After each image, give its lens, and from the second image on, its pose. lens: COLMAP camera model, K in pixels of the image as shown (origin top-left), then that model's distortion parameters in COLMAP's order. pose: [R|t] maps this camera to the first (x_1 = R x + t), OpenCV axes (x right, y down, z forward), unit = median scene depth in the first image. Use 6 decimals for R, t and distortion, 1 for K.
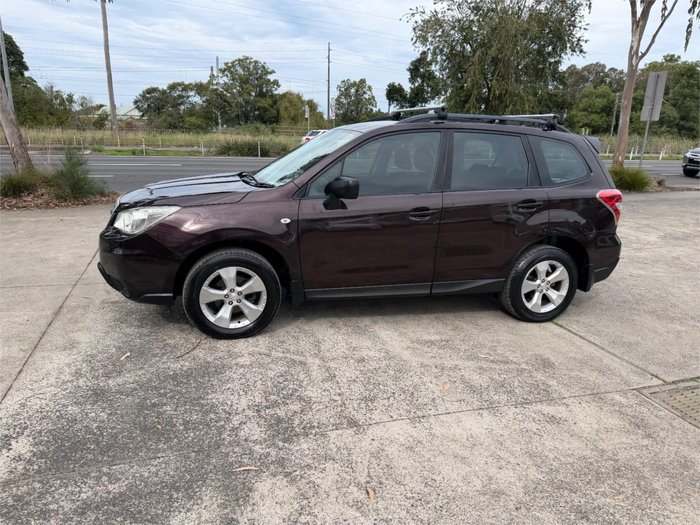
lens RADIAL K [[496.6, 0, 346.4], [0, 496.6, 261.5], [0, 0, 1]] dist [0.021025, -0.031443]
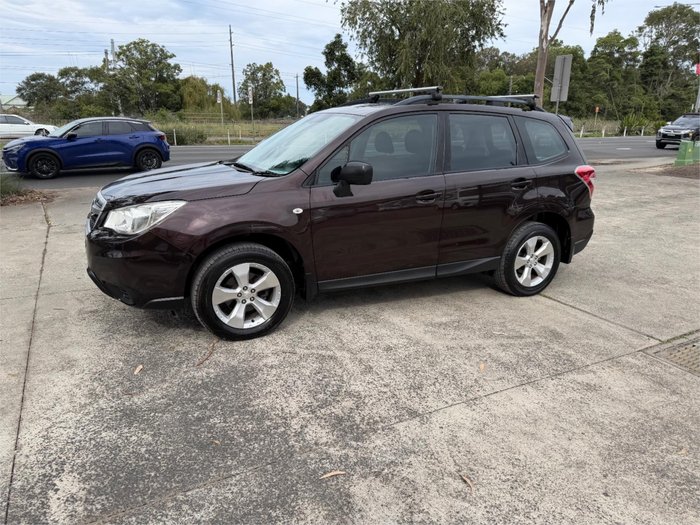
lens RADIAL K [[496.6, 0, 344.7], [0, 496.6, 259.9], [0, 0, 1]] dist [0.021025, -0.031443]
pose [[0.984066, -0.067954, 0.164308, -0.180318], [0.063799, 0.997499, 0.030437, -0.010374], [-0.165965, -0.019469, 0.985939, 0.041719]]
